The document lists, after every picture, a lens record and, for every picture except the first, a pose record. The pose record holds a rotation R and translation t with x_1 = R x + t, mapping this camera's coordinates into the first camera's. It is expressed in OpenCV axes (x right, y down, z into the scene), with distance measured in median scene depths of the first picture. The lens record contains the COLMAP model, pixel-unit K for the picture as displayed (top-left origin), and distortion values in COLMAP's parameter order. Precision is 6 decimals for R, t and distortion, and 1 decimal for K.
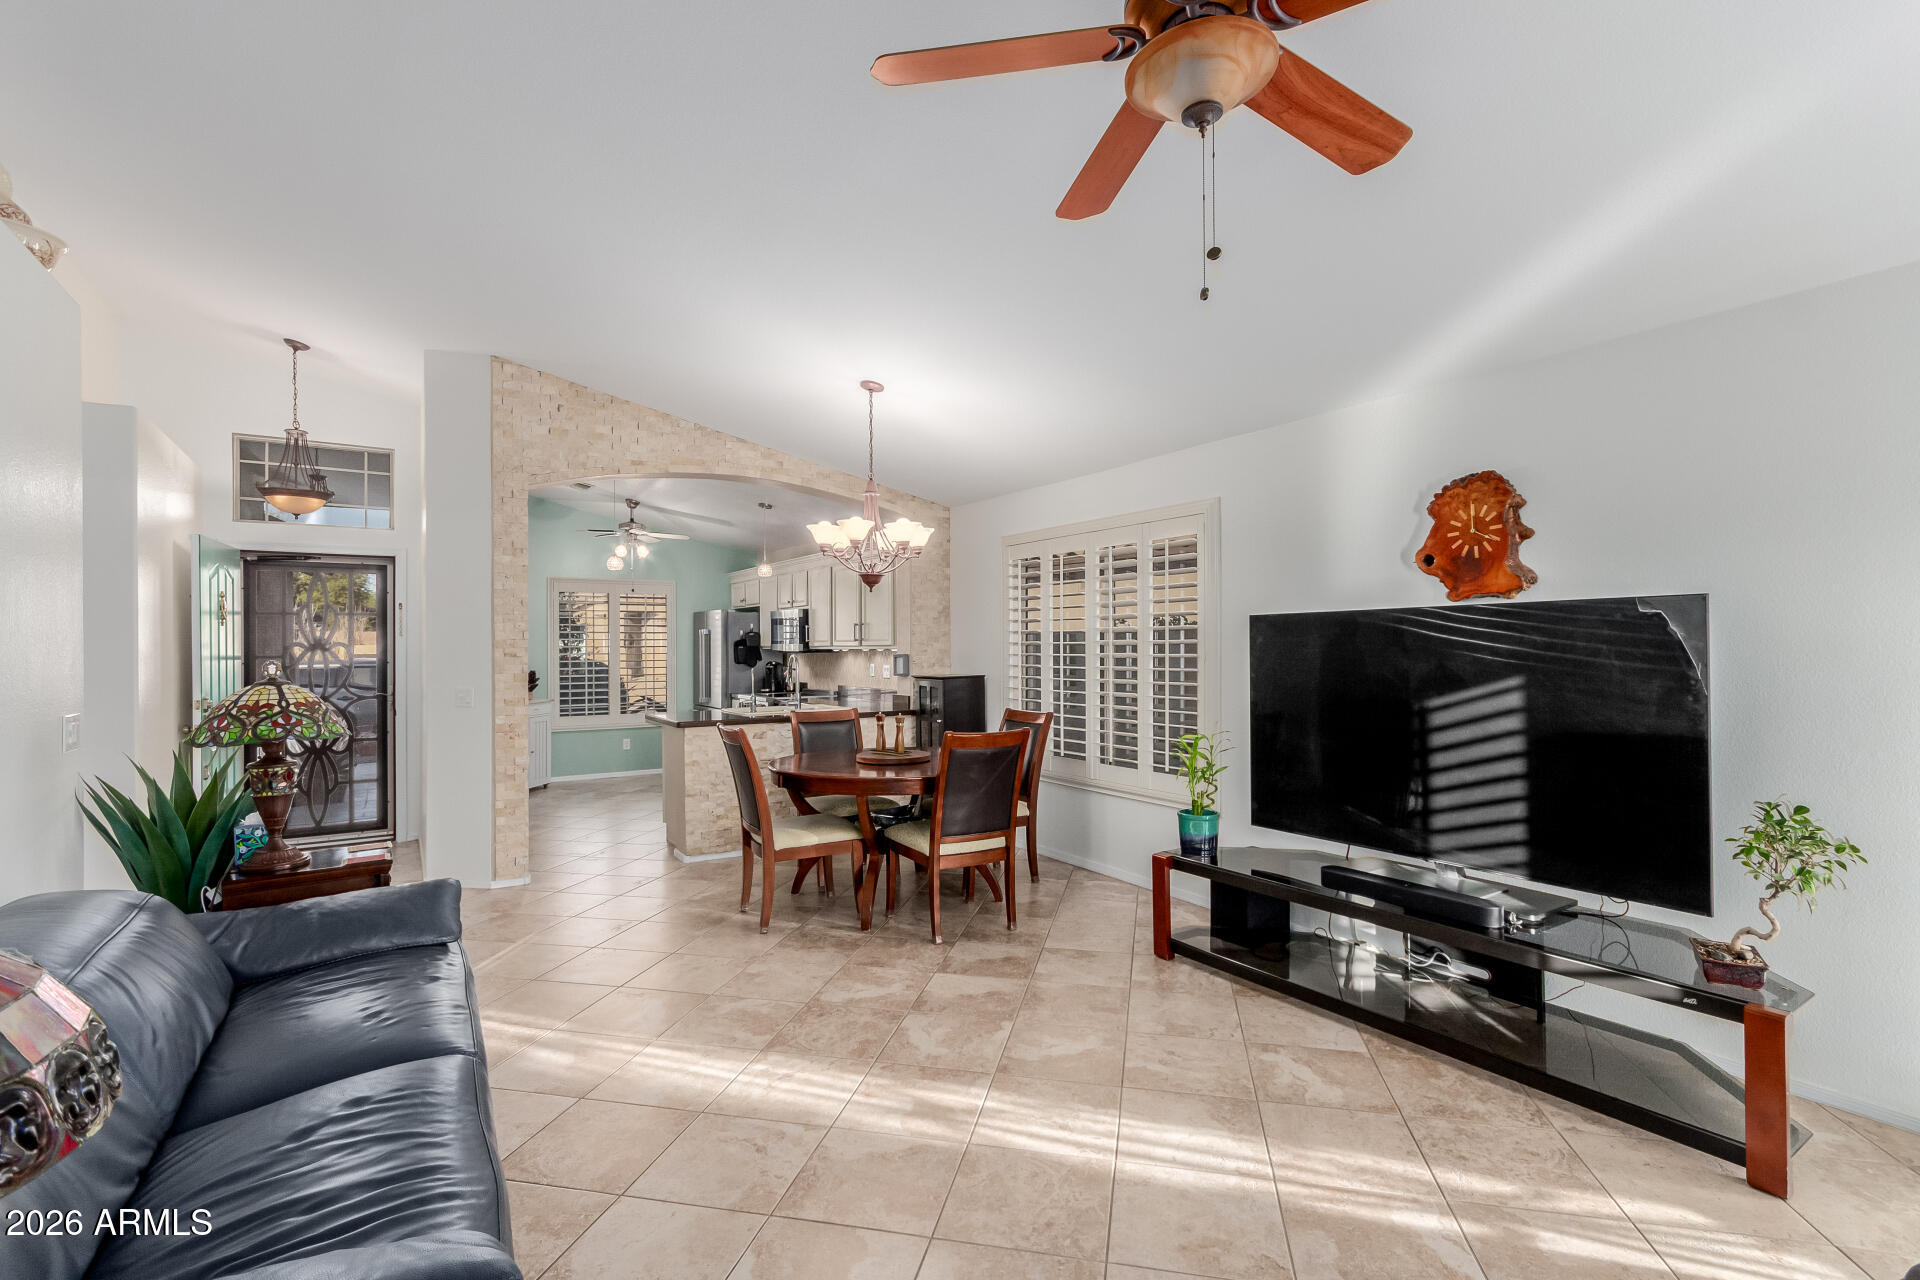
lens RADIAL K [[893.9, 0, 970.7], [0, 893.9, 641.9], [0, 0, 1]] dist [0.001878, 0.003932]
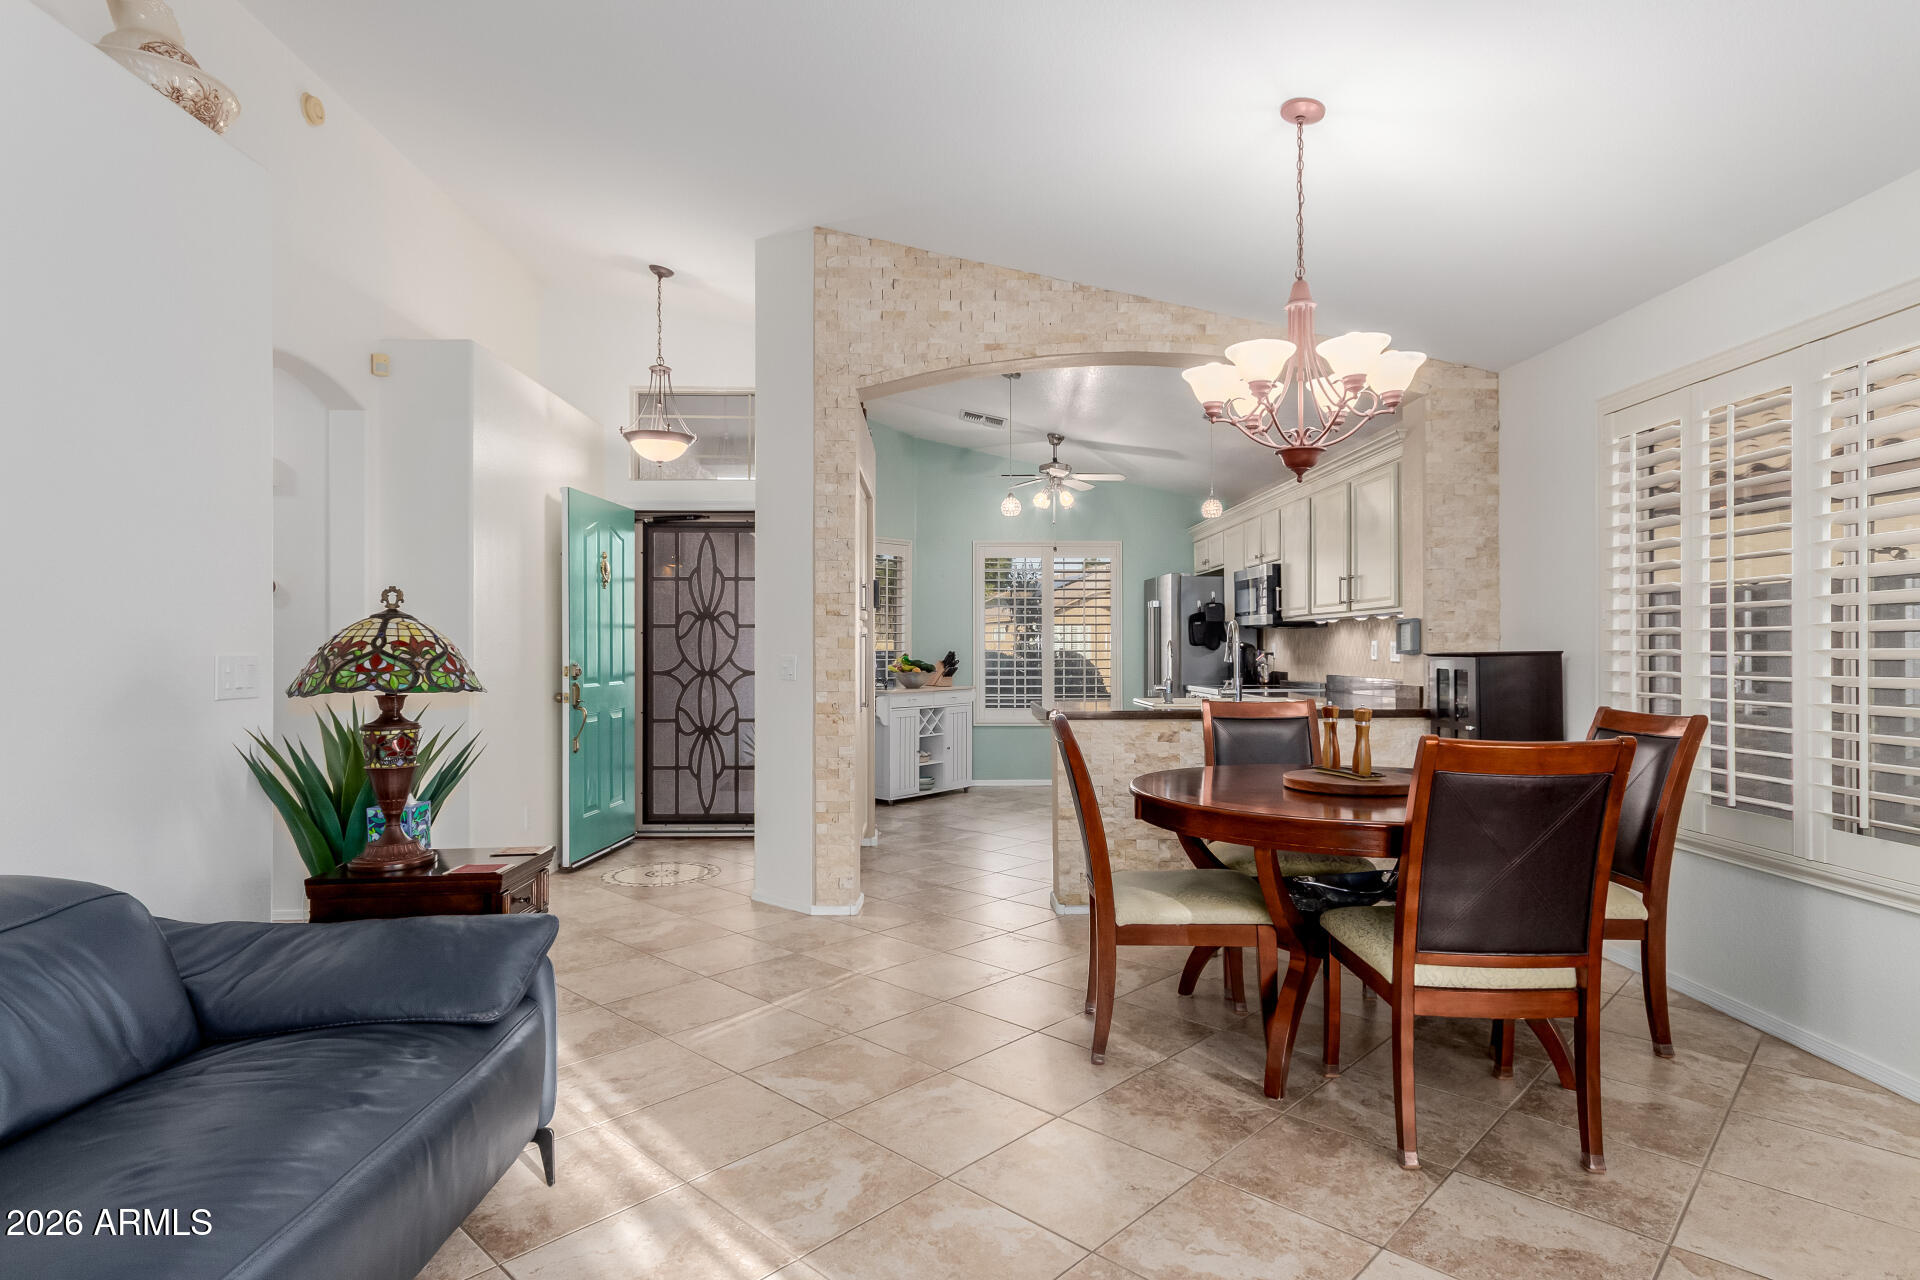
lens RADIAL K [[1029.4, 0, 960.0], [0, 1029.4, 640.0], [0, 0, 1]] dist [0.002922, 0.002684]
pose [[0.853675, 0.000018, -0.520805, 0.035212], [-0.000788, 0.999999, -0.001257, 0.036751], [0.520805, 0.001484, 0.853674, 0.289158]]
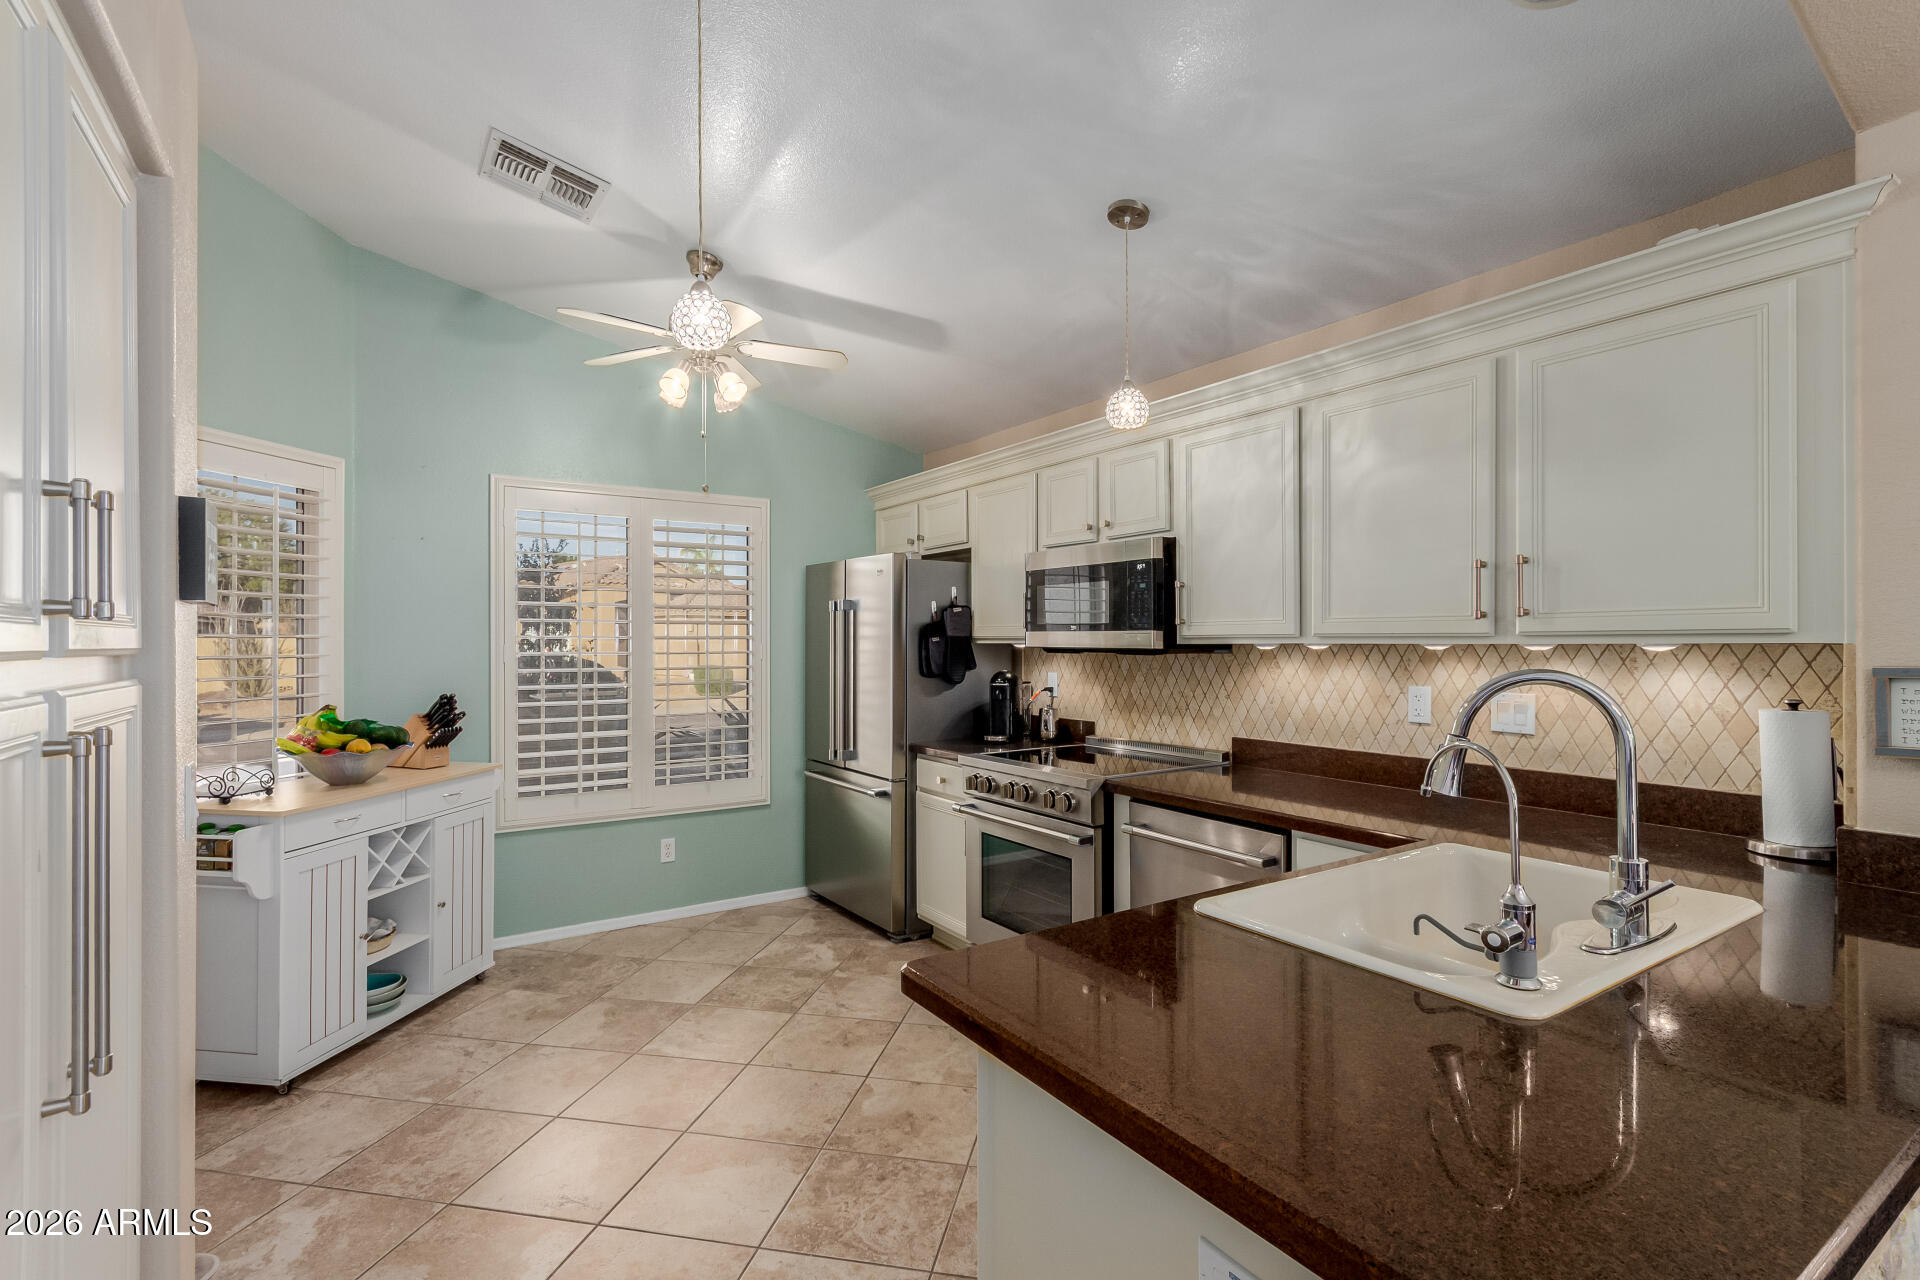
lens RADIAL K [[893.9, 0, 970.7], [0, 893.9, 641.9], [0, 0, 1]] dist [0.001878, 0.003932]
pose [[0.999781, 0.003020, 0.020709, -0.430425], [-0.003117, 0.999984, 0.004673, 0.008706], [-0.020695, -0.004737, 0.999775, 0.970291]]
